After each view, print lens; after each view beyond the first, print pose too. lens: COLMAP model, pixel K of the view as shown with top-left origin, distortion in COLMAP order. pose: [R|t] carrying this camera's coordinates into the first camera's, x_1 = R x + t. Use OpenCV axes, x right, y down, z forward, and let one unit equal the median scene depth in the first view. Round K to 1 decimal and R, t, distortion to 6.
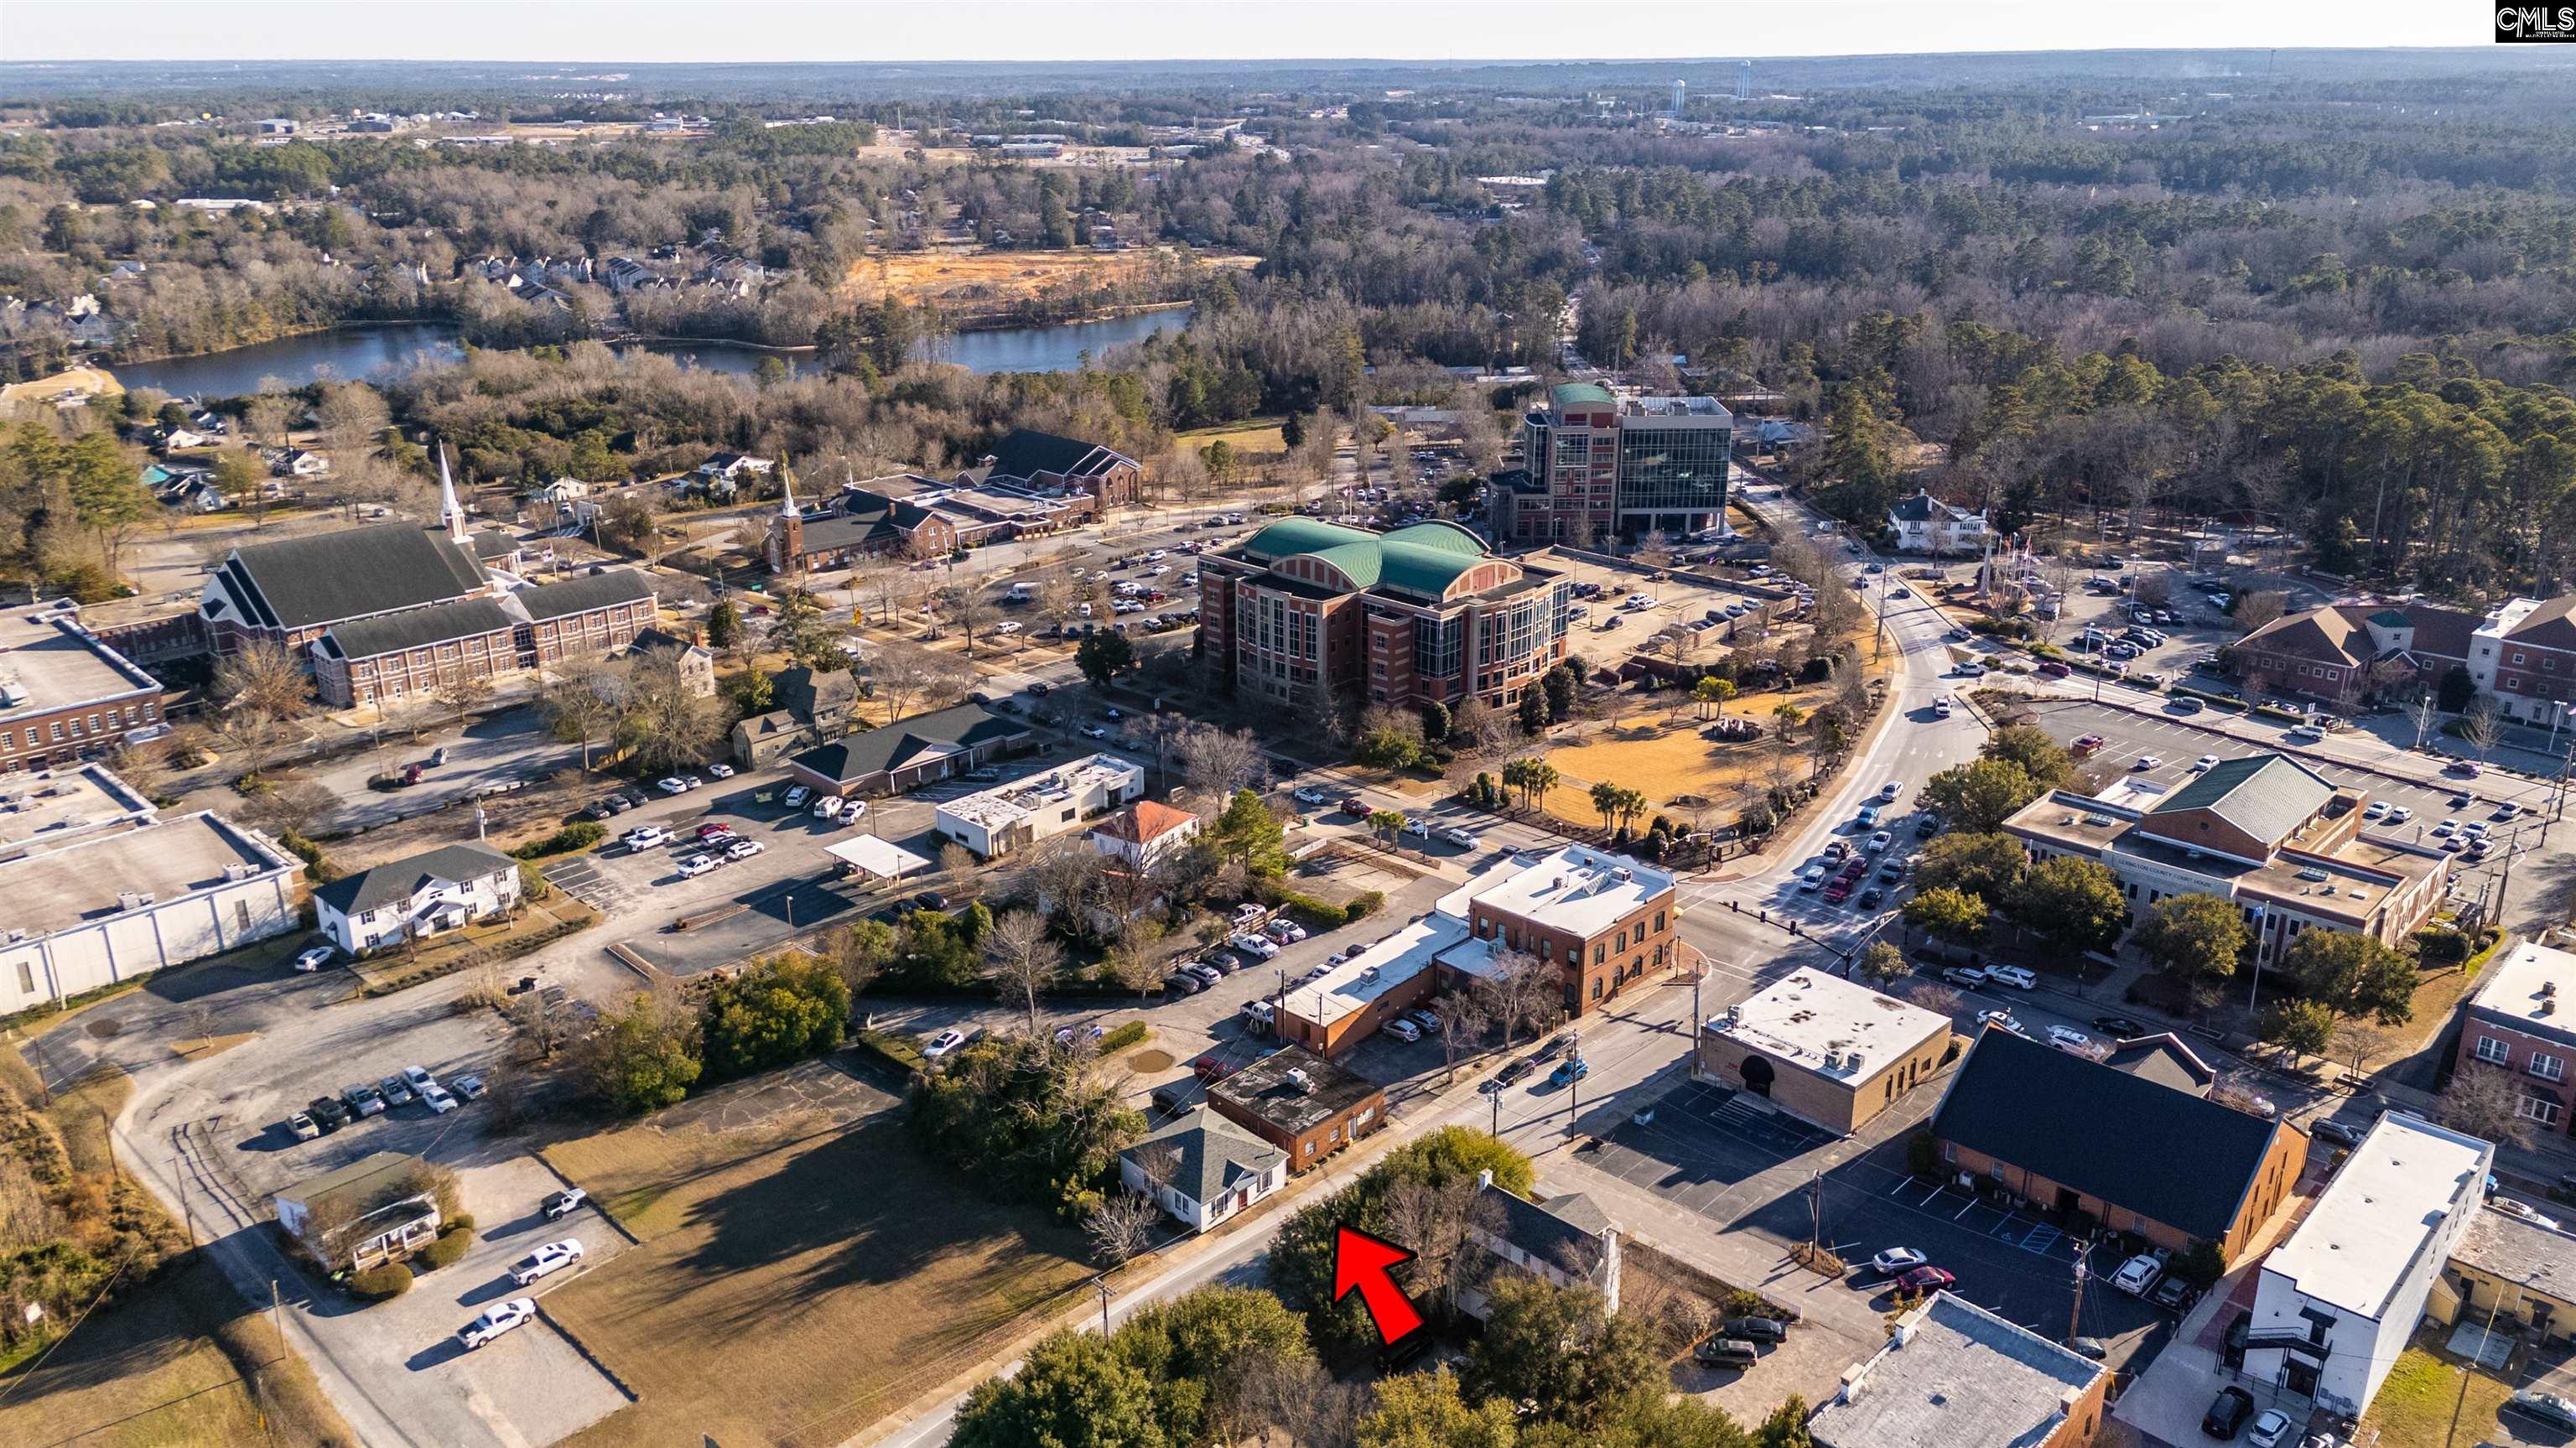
lens RADIAL K [[1860.9, 0, 1292.9], [0, 1860.9, 705.9], [0, 0, 1]] dist [0.068507, -0.062332]
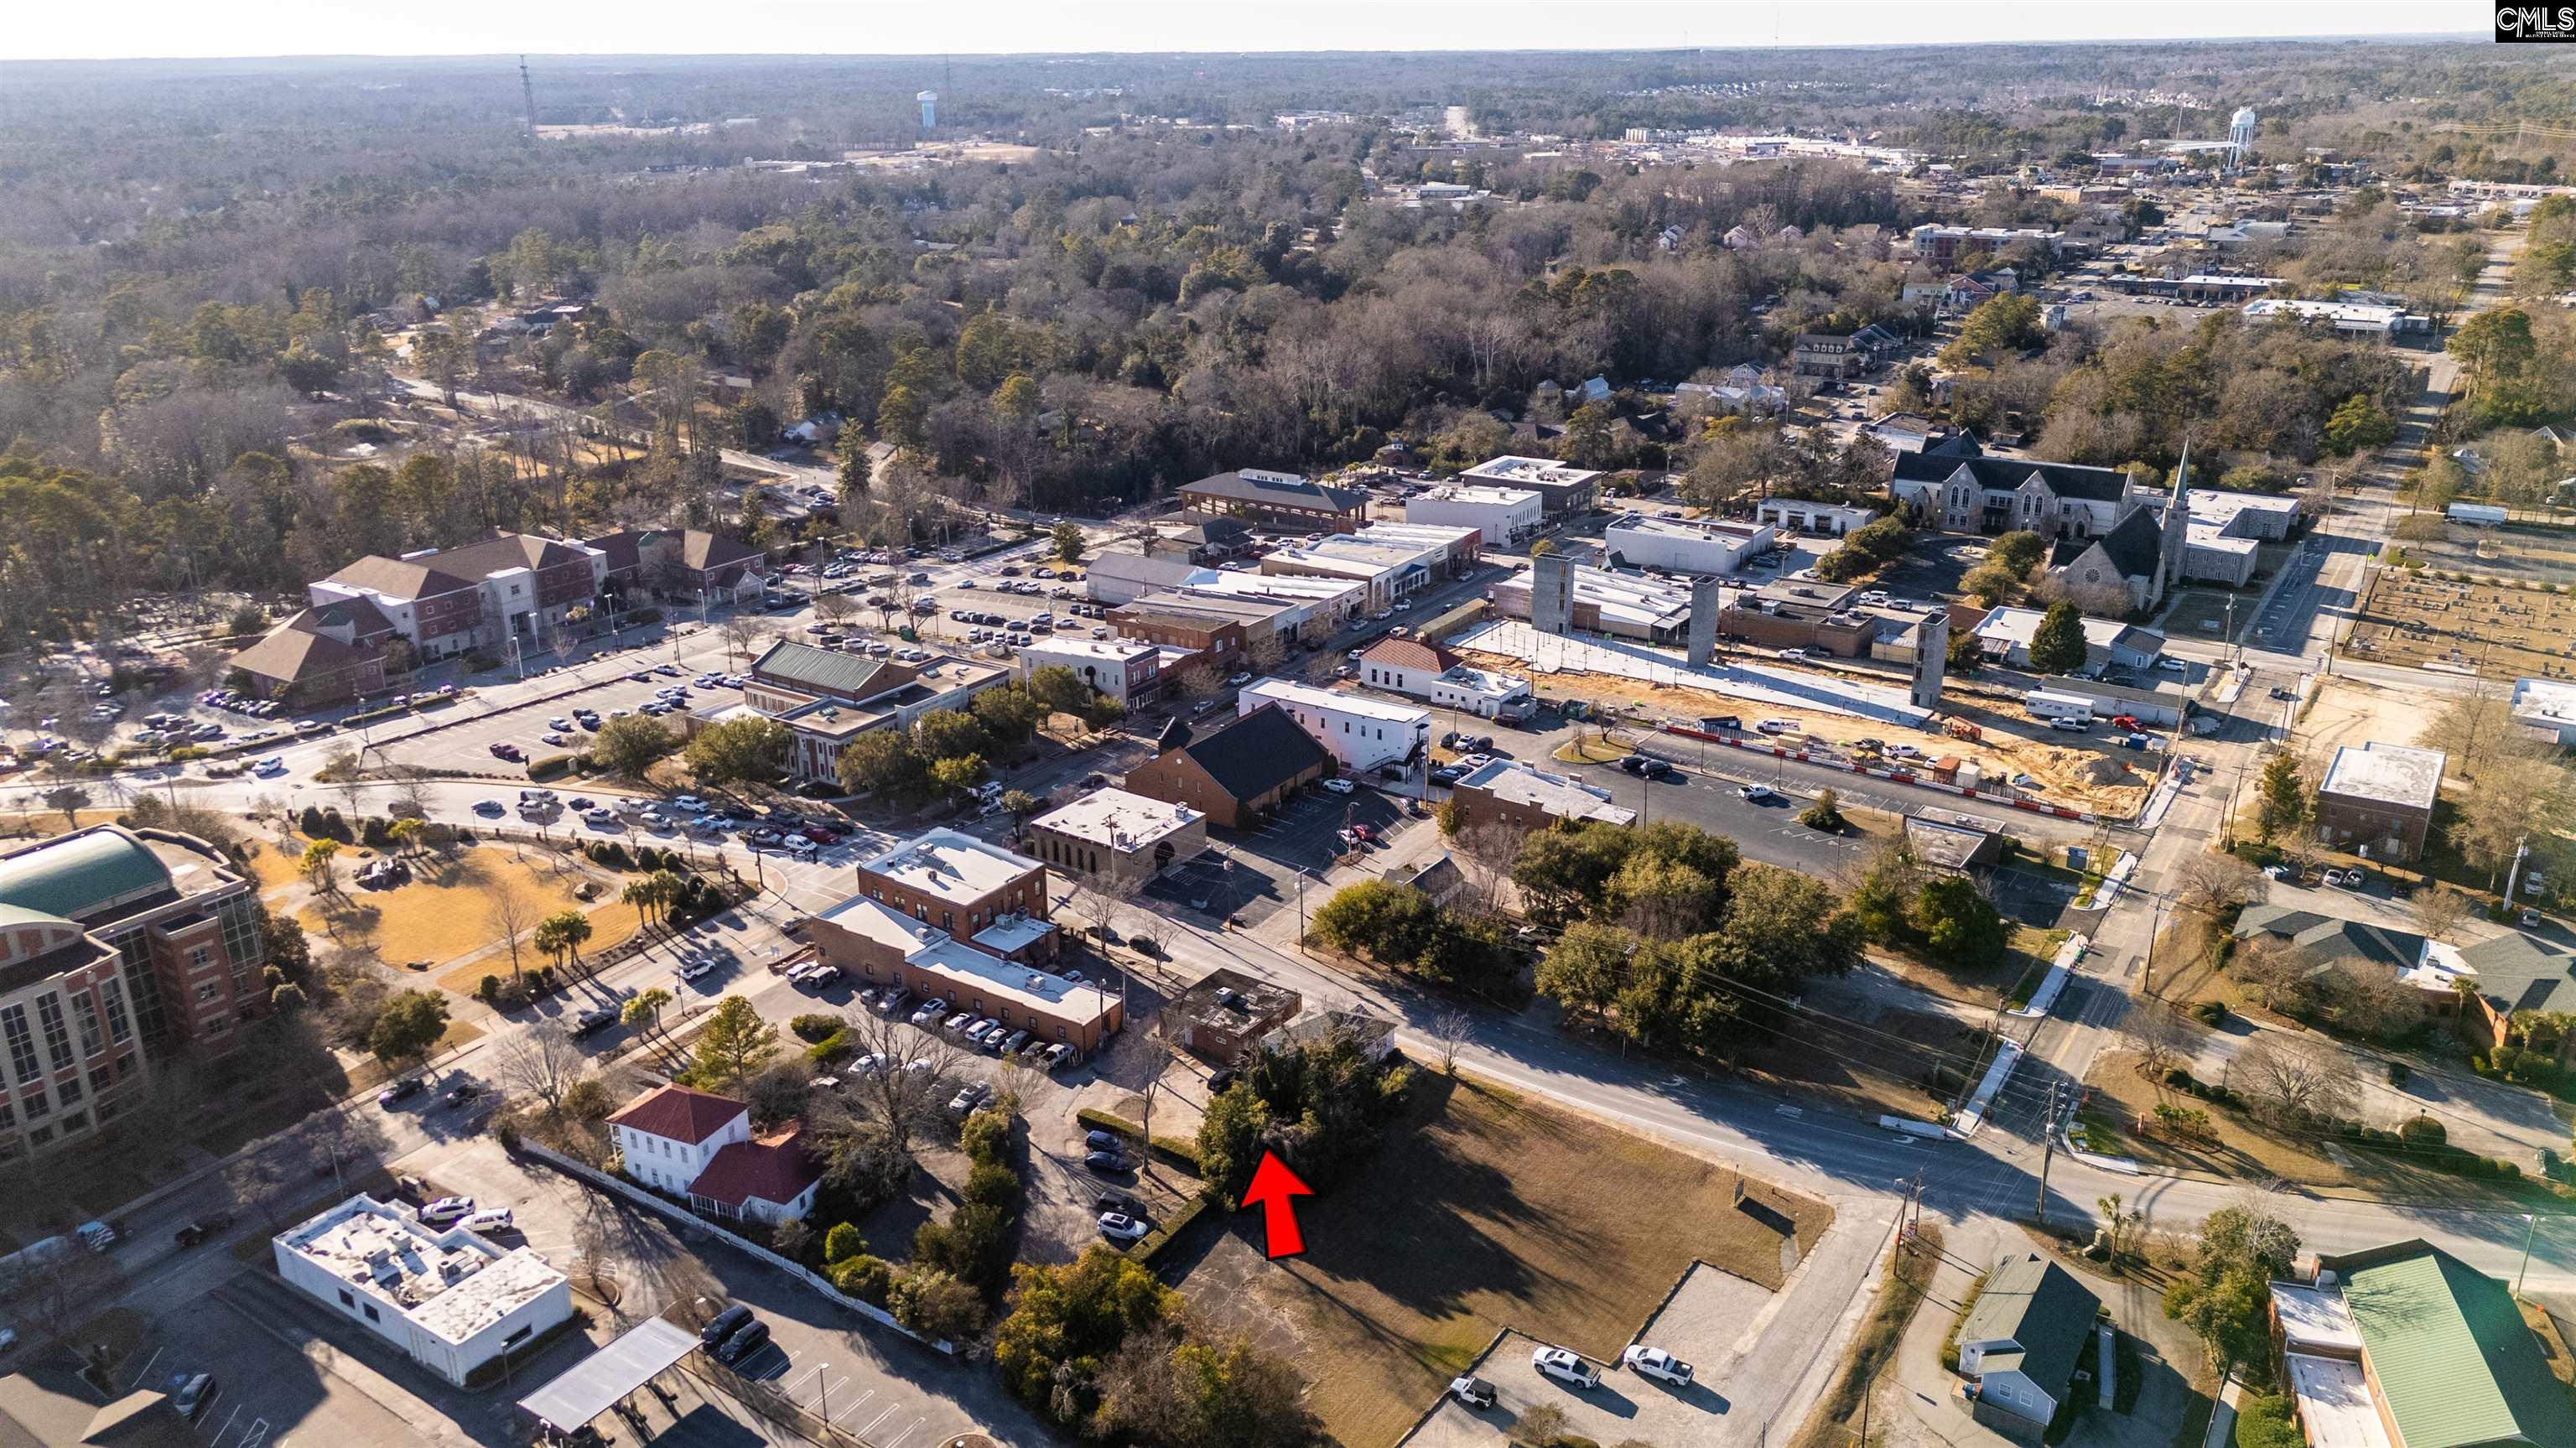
lens RADIAL K [[1860.9, 0, 1290.1], [0, 1860.9, 650.9], [0, 0, 1]] dist [0.068507, -0.062332]
pose [[-0.161365, -0.287768, 0.944008, -0.925892], [0.332581, 0.884734, 0.326549, -0.325068], [-0.929167, 0.366653, -0.047059, 0.795002]]
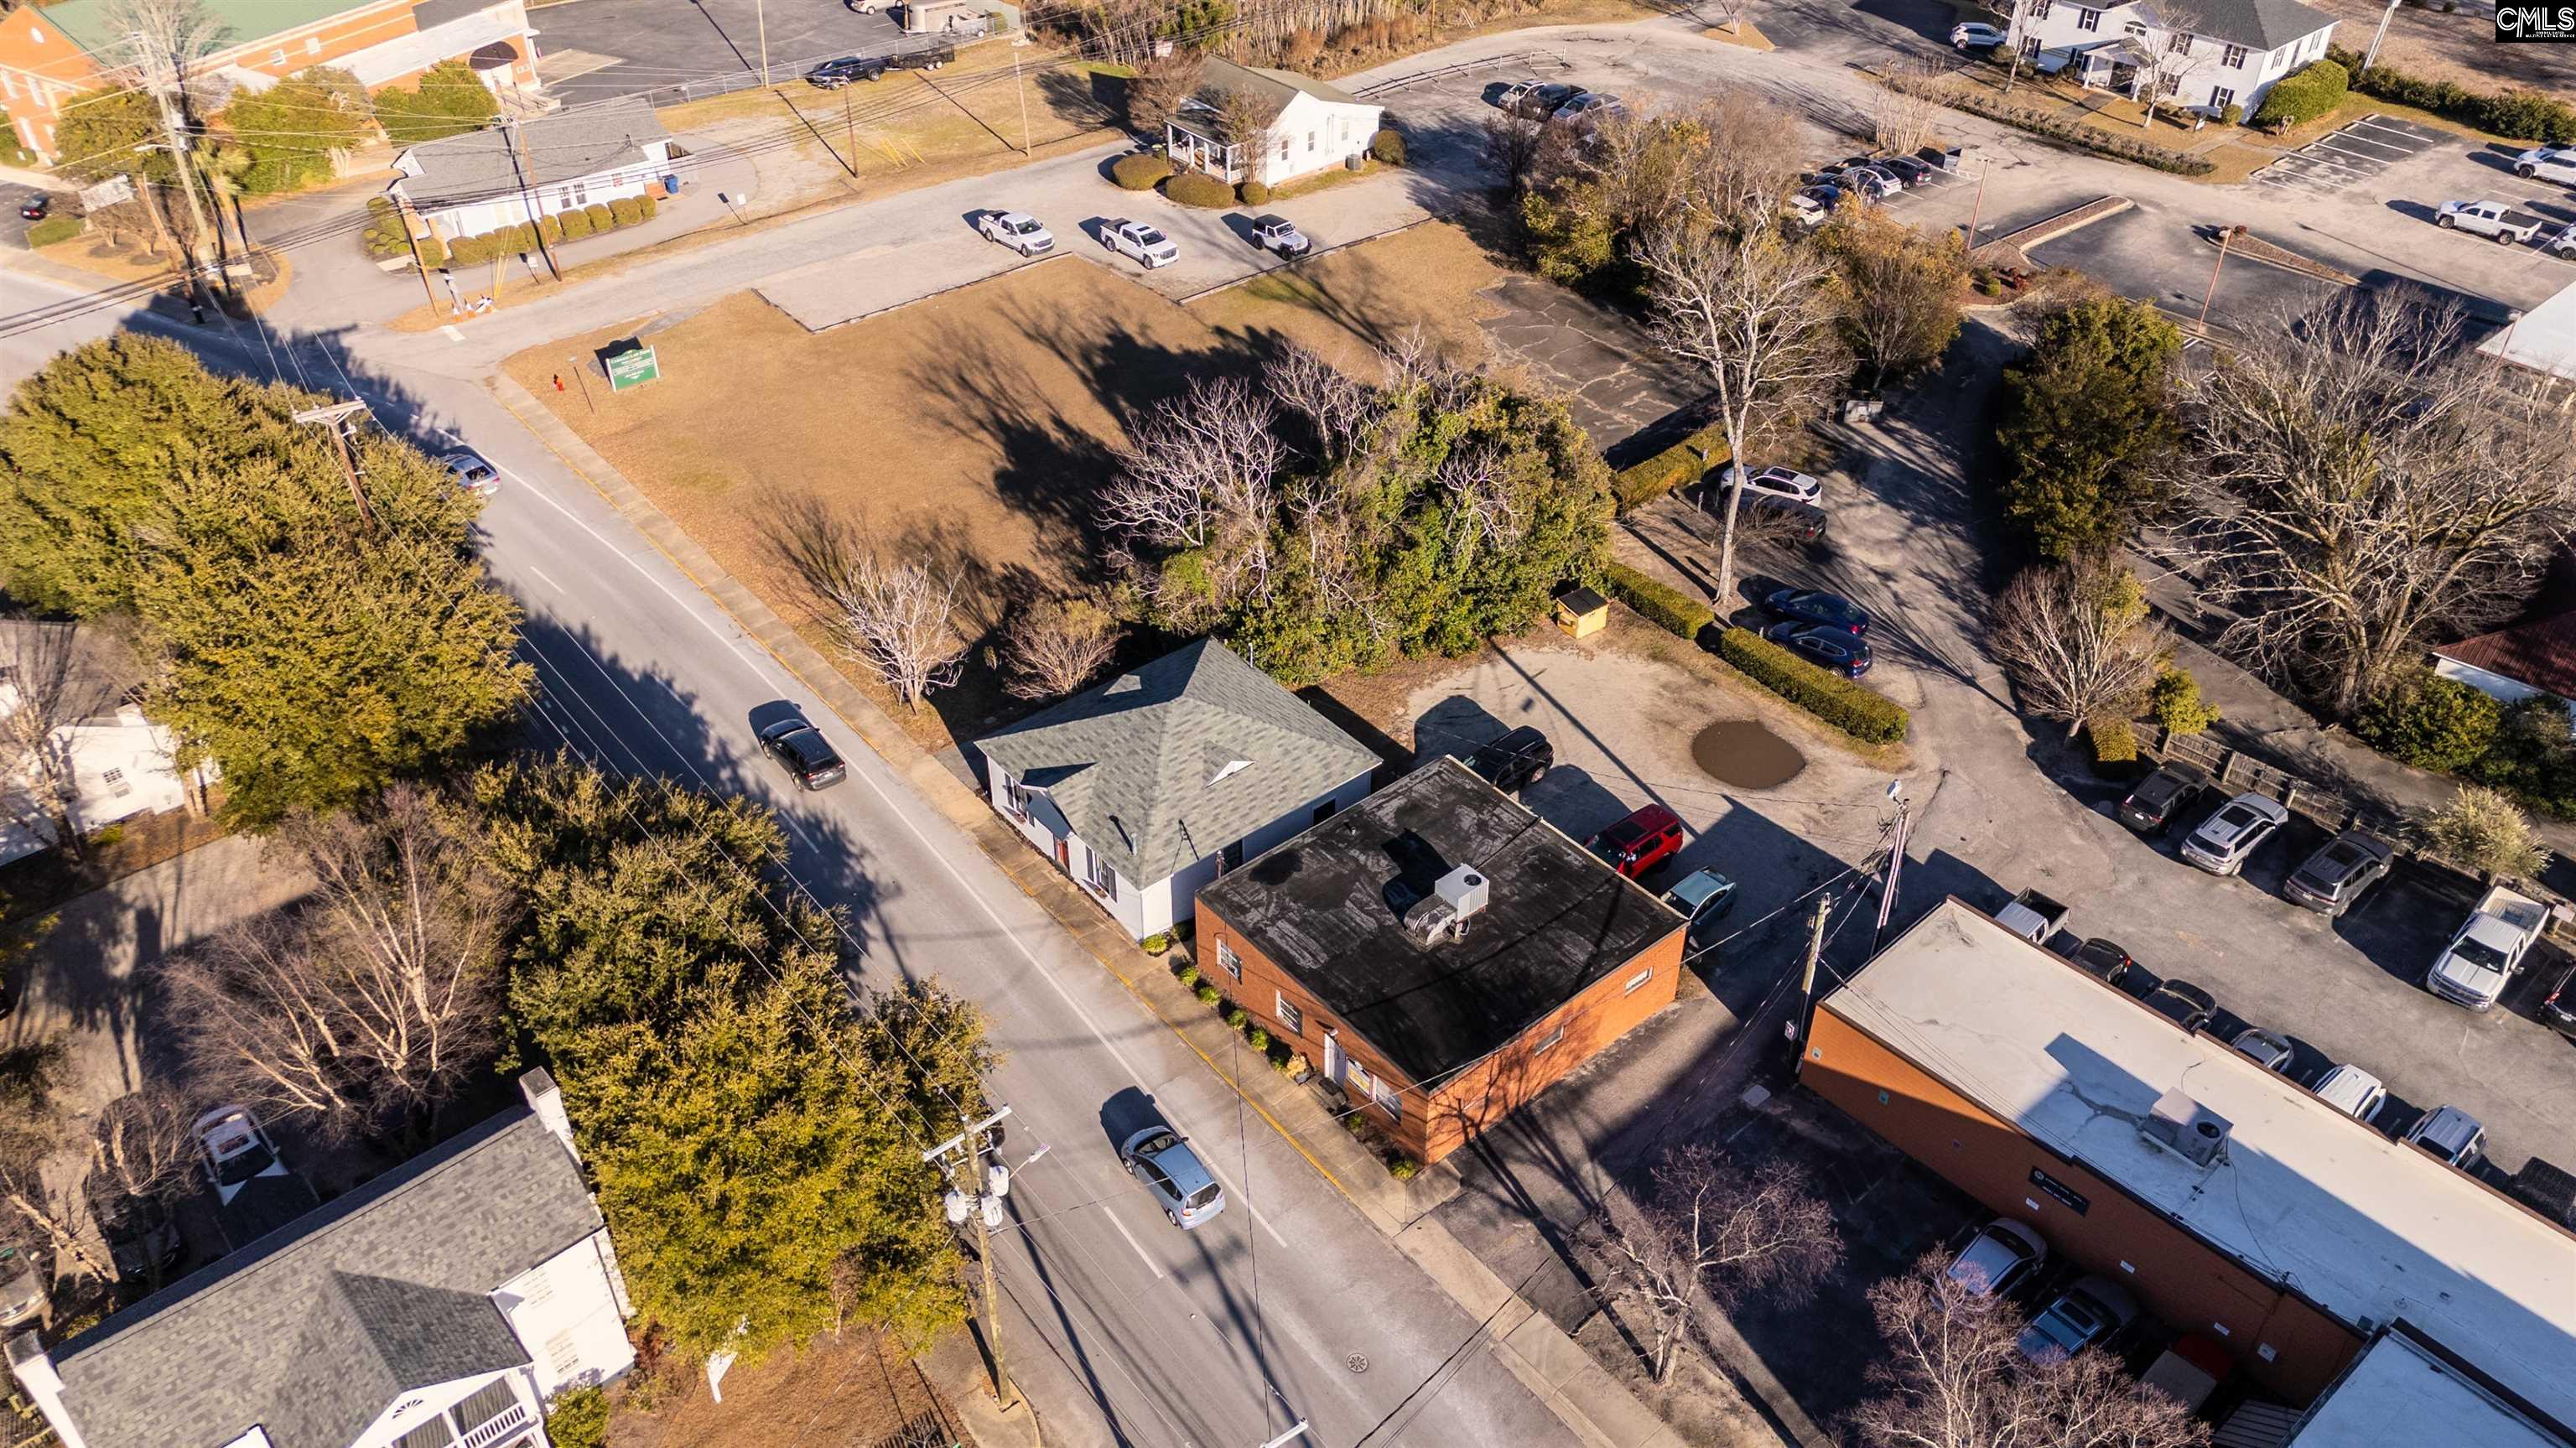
lens RADIAL K [[1860.9, 0, 1293.1], [0, 1860.9, 775.3], [0, 0, 1]] dist [0.068507, -0.062332]
pose [[-0.094493, 0.626535, -0.773644, 0.225849], [-0.320405, 0.716633, 0.619498, -0.022634], [0.942556, 0.306418, 0.133028, 0.778665]]
